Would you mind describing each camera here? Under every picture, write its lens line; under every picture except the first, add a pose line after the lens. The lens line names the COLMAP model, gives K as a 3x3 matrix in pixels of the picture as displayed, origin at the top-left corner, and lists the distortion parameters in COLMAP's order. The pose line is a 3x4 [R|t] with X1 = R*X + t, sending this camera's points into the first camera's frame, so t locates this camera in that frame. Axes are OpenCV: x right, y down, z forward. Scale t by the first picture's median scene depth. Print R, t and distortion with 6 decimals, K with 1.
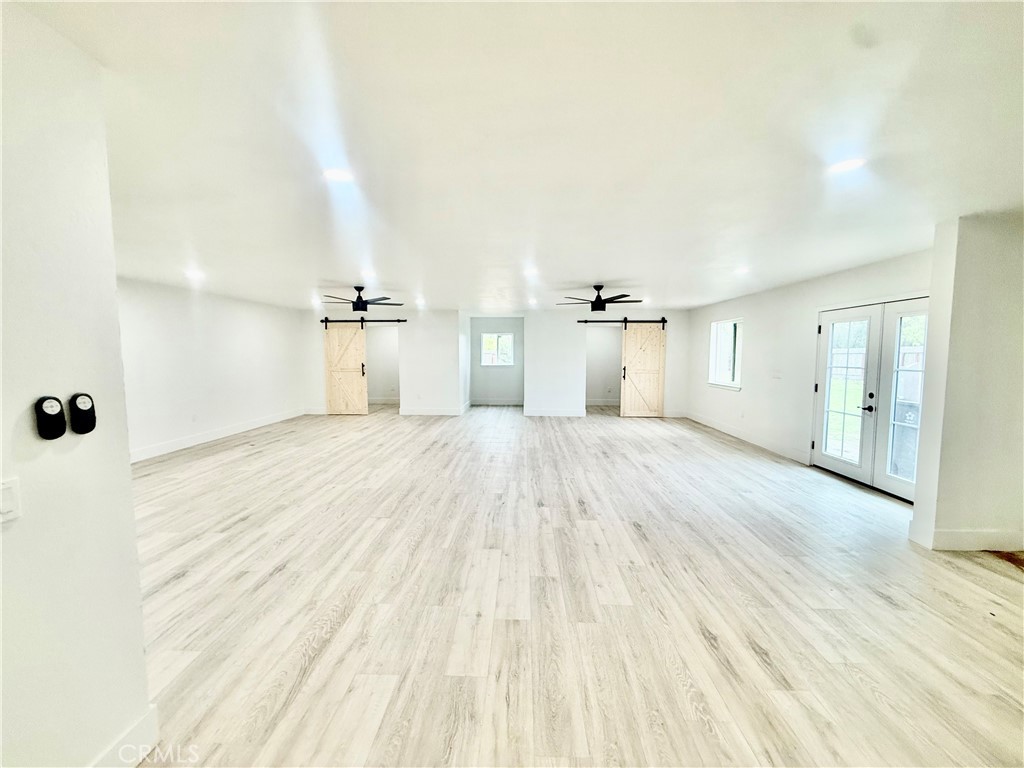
lens RADIAL K [[406.6, 0, 506.3], [0, 406.6, 383.2], [0, 0, 1]] dist [-0.000290, -0.000573]
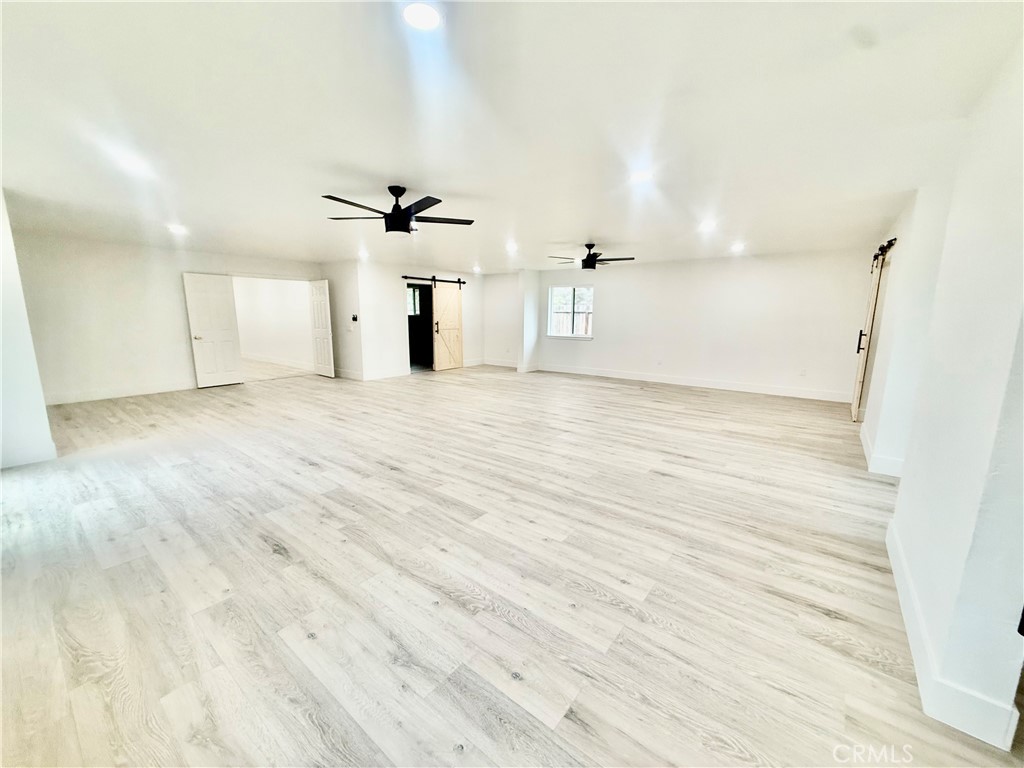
lens RADIAL K [[406.6, 0, 506.6], [0, 406.6, 389.2], [0, 0, 1]] dist [-0.000290, -0.000573]
pose [[-0.586120, 0.144597, -0.797217, 0.764982], [-0.067309, 0.971855, 0.225758, -0.117709], [0.807424, 0.185981, -0.559891, 1.813097]]
